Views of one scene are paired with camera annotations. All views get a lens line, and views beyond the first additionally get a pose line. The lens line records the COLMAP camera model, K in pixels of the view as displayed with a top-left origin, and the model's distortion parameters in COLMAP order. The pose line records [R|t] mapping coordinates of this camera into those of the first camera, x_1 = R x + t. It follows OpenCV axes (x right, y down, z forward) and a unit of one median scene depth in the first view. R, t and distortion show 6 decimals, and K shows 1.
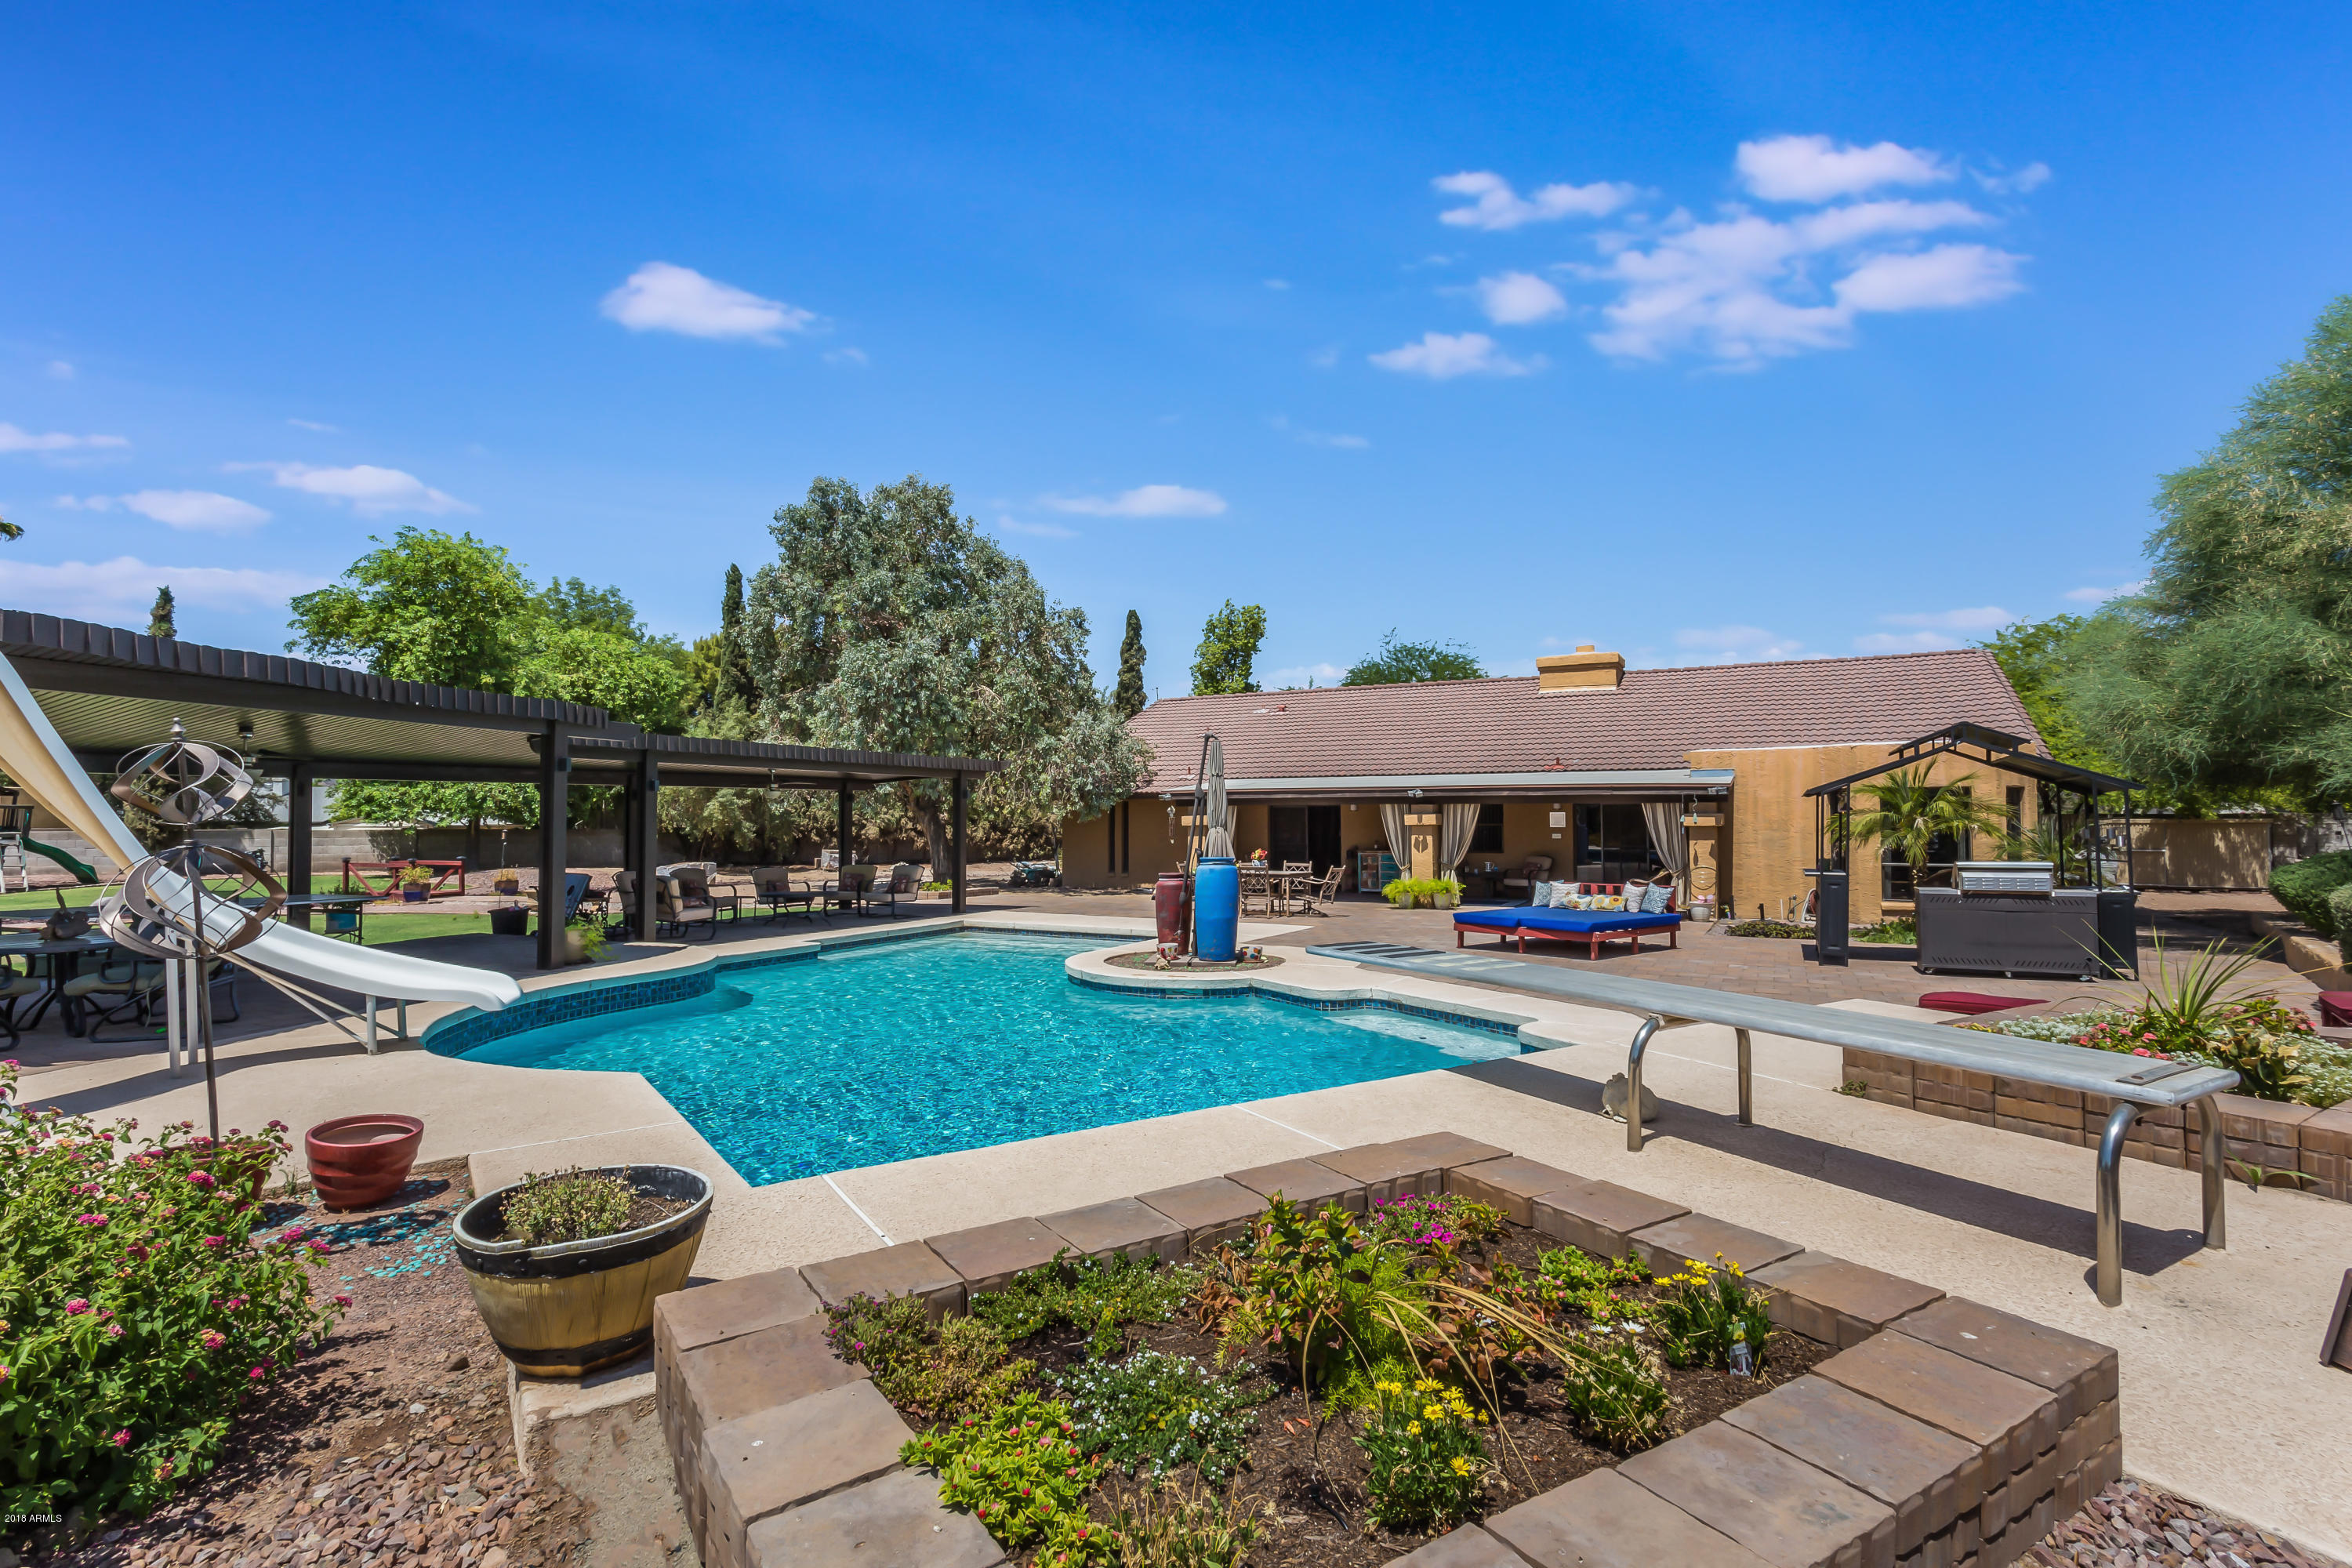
lens RADIAL K [[1142.5, 0, 1176.0], [0, 1142.5, 784.0], [0, 0, 1]] dist [-0.002570, 0.010343]
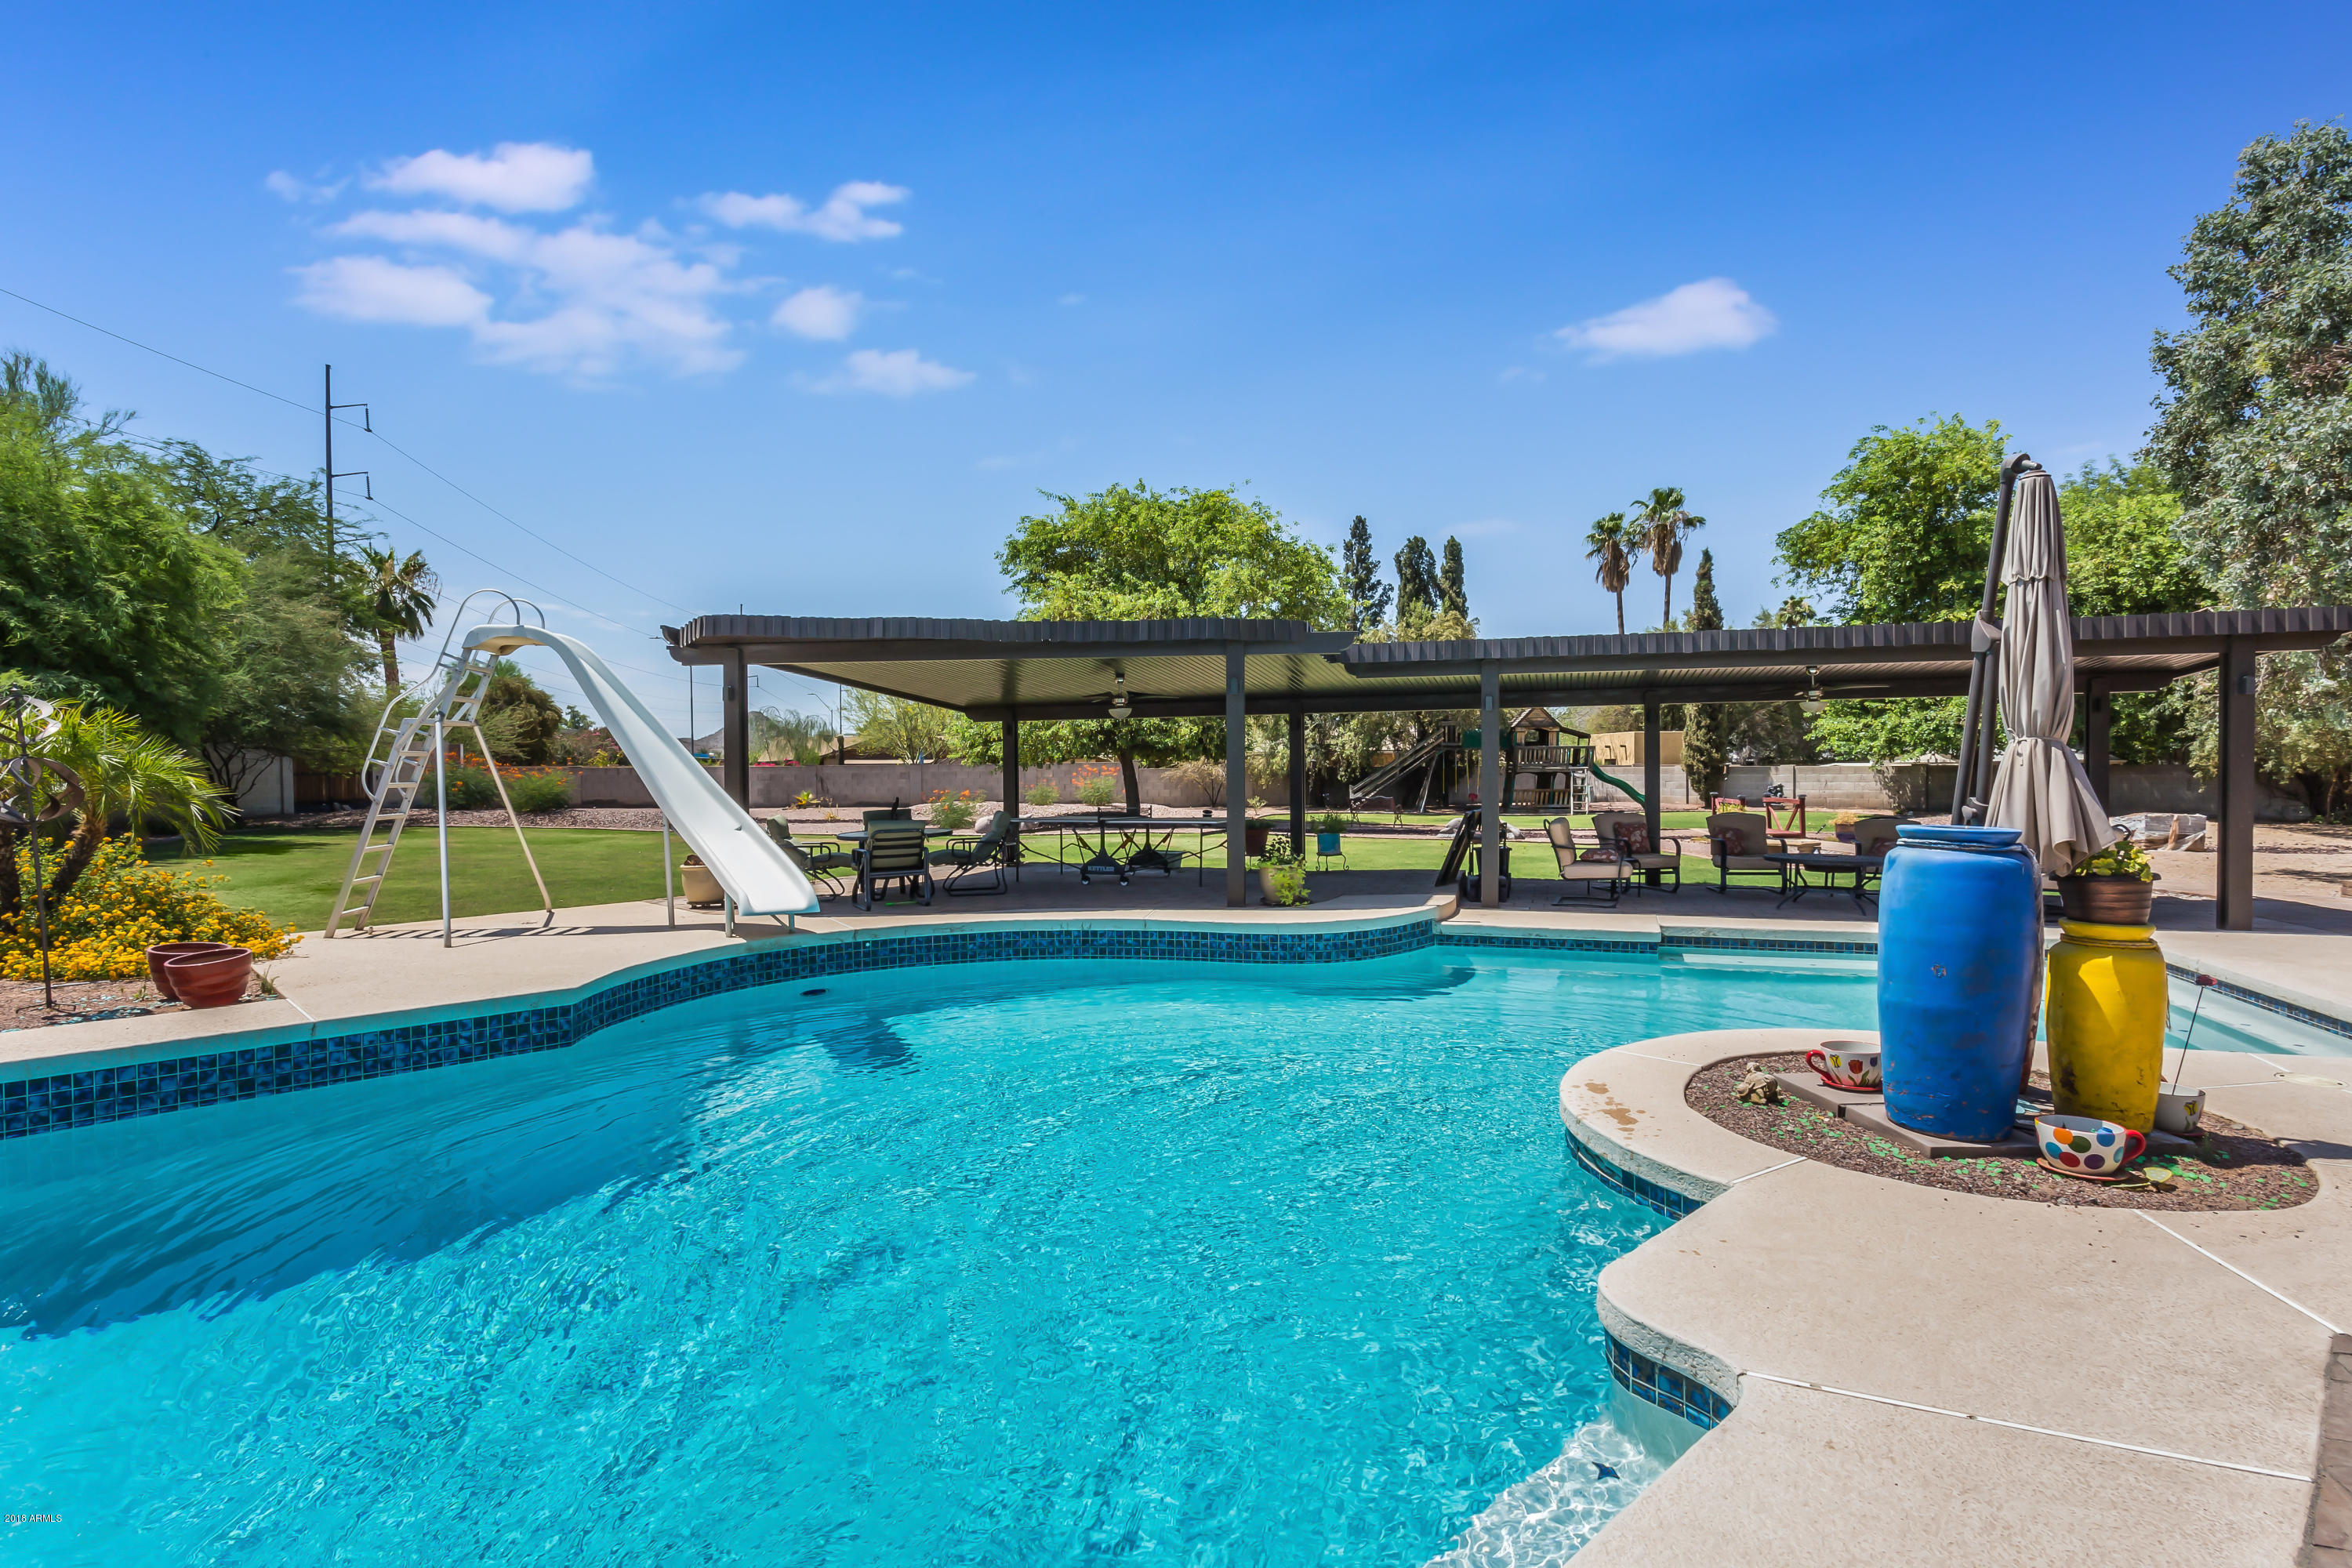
lens RADIAL K [[1142.5, 0, 1176.0], [0, 1142.5, 784.0], [0, 0, 1]] dist [-0.002570, 0.010343]
pose [[0.218265, 0.012635, -0.975808, 0.121931], [0.045633, 0.998690, 0.023139, 0.012349], [0.974822, -0.049580, 0.217402, 0.274947]]
